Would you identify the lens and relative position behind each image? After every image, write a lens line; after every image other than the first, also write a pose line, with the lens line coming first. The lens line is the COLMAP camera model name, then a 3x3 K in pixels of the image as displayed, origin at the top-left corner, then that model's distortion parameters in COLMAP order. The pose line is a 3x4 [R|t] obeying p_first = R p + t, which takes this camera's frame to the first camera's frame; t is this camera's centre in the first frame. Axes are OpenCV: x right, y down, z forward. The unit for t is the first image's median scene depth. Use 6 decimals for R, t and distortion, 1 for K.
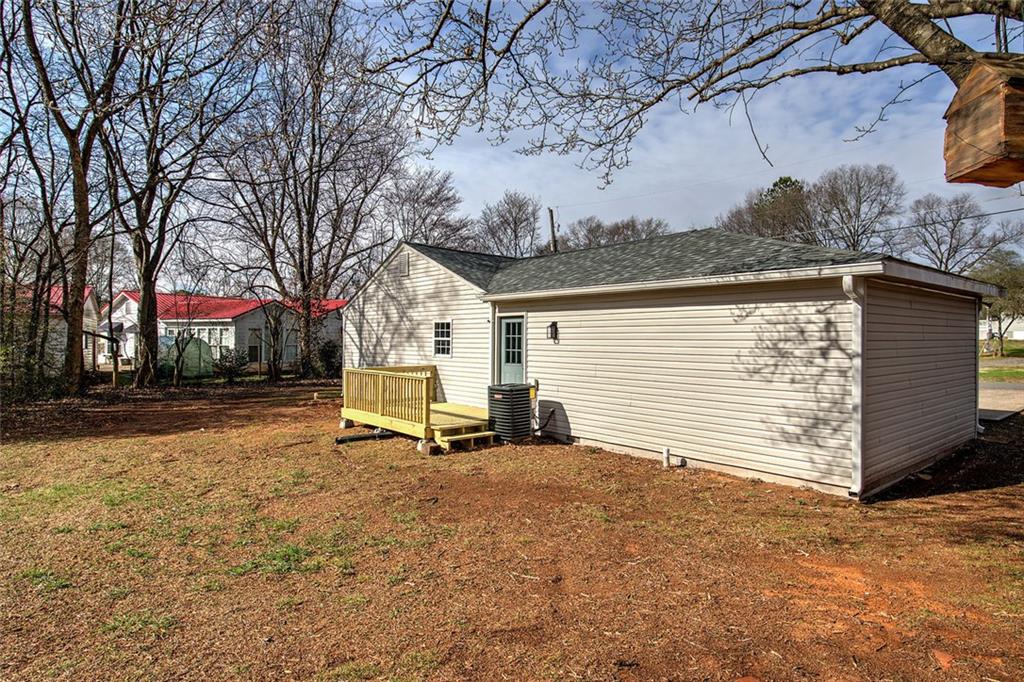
lens RADIAL K [[581.9, 0, 514.0], [0, 581.9, 339.7], [0, 0, 1]] dist [0.032766, -0.000242]
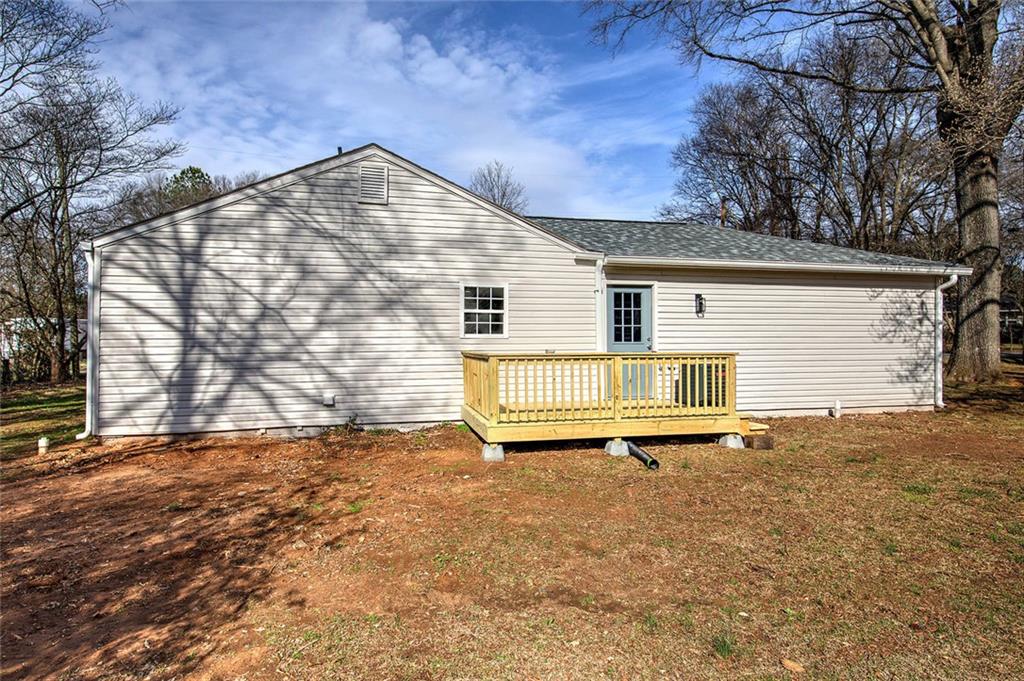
lens RADIAL K [[581.9, 0, 513.2], [0, 581.9, 342.1], [0, 0, 1]] dist [0.032766, -0.000242]
pose [[0.431658, 0.000611, 0.902037, -0.836796], [0.009482, 0.999941, -0.005215, 0.044911], [-0.901987, 0.010805, 0.431627, 0.788234]]
